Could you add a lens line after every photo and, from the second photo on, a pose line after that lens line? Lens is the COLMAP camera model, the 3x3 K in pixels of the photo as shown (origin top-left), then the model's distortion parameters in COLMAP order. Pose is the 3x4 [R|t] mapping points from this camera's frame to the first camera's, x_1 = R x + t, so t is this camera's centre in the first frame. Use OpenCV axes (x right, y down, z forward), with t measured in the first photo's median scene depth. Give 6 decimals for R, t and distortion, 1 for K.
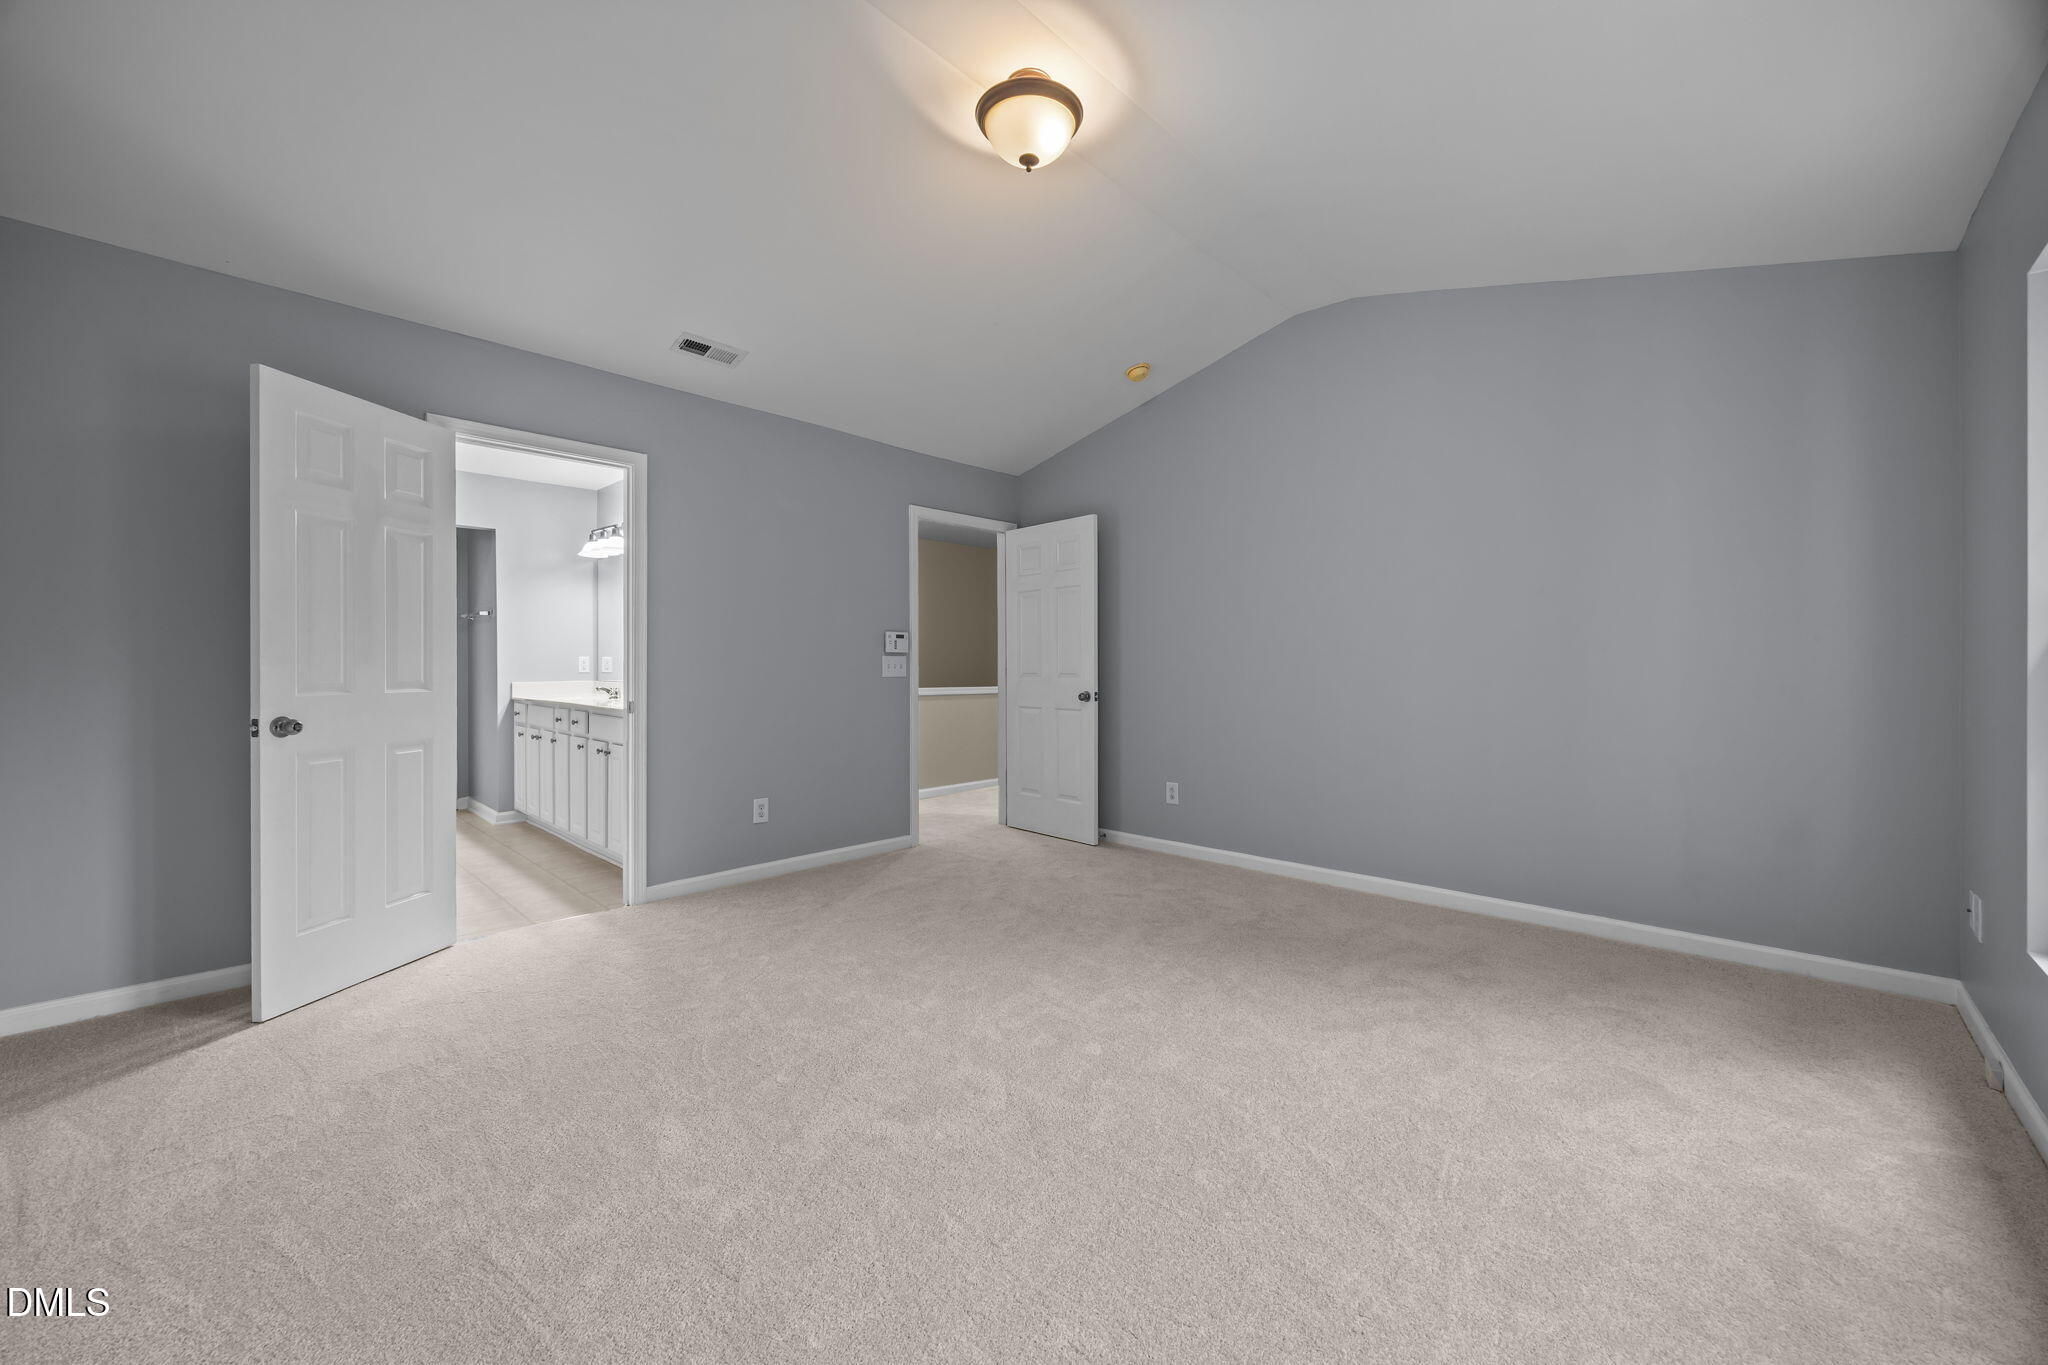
lens RADIAL K [[800.1, 0, 1014.5], [0, 800.1, 675.5], [0, 0, 1]] dist [0.002297, -0.000182]
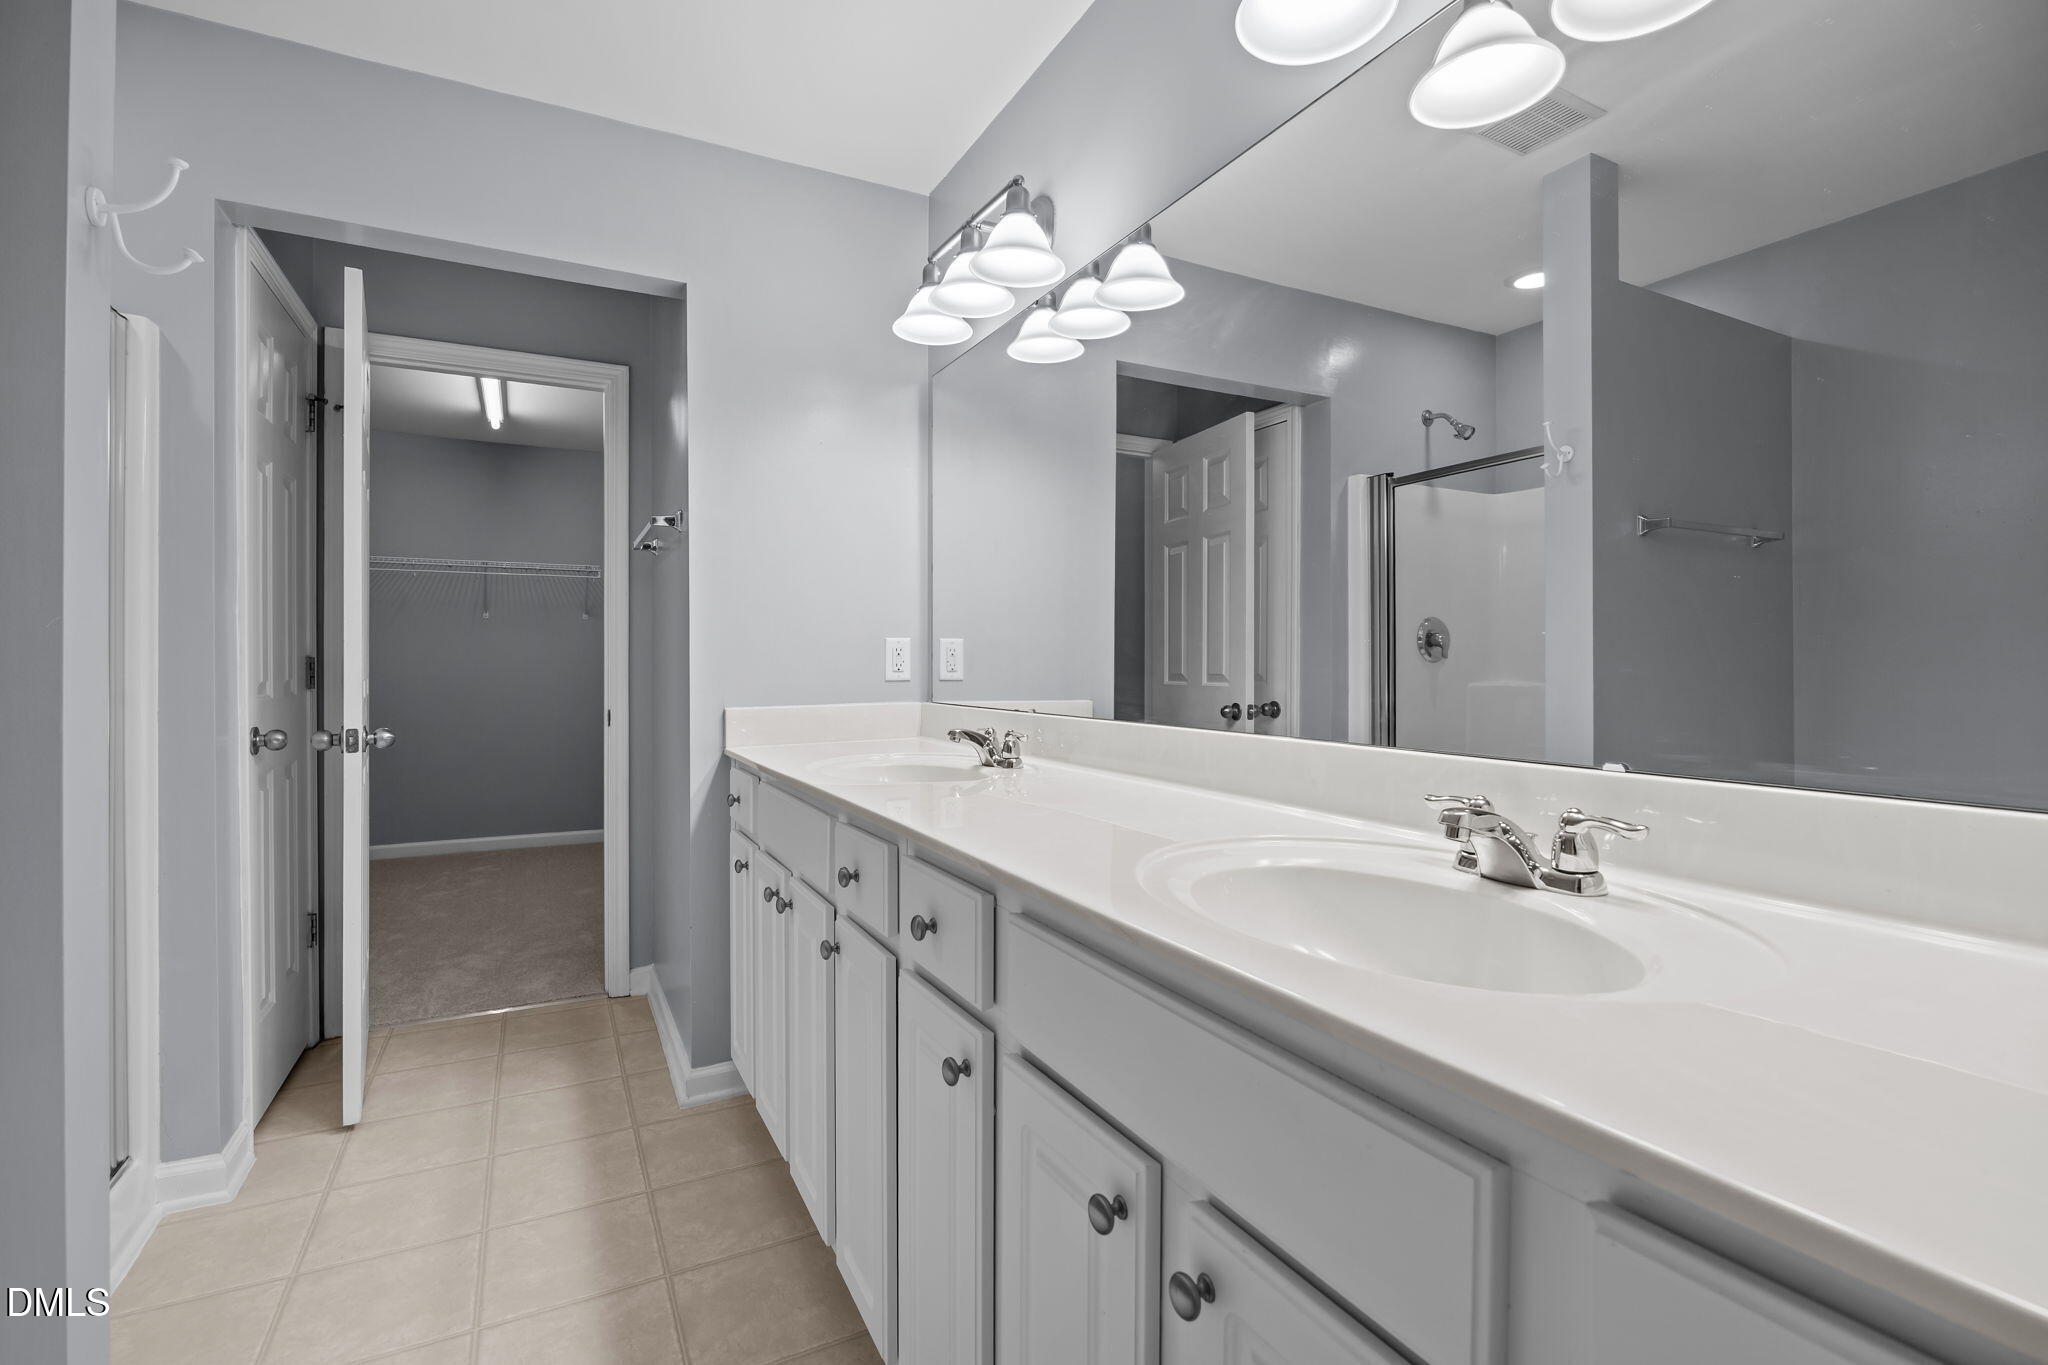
lens RADIAL K [[929.0, 0, 1027.6], [0, 929.0, 672.0], [0, 0, 1]] dist [-0.003426, -0.000305]
pose [[0.954099, -0.005379, -0.299444, -0.377235], [0.003681, 0.999974, -0.006233, -0.005521], [0.299469, 0.004844, 0.954094, 0.649600]]
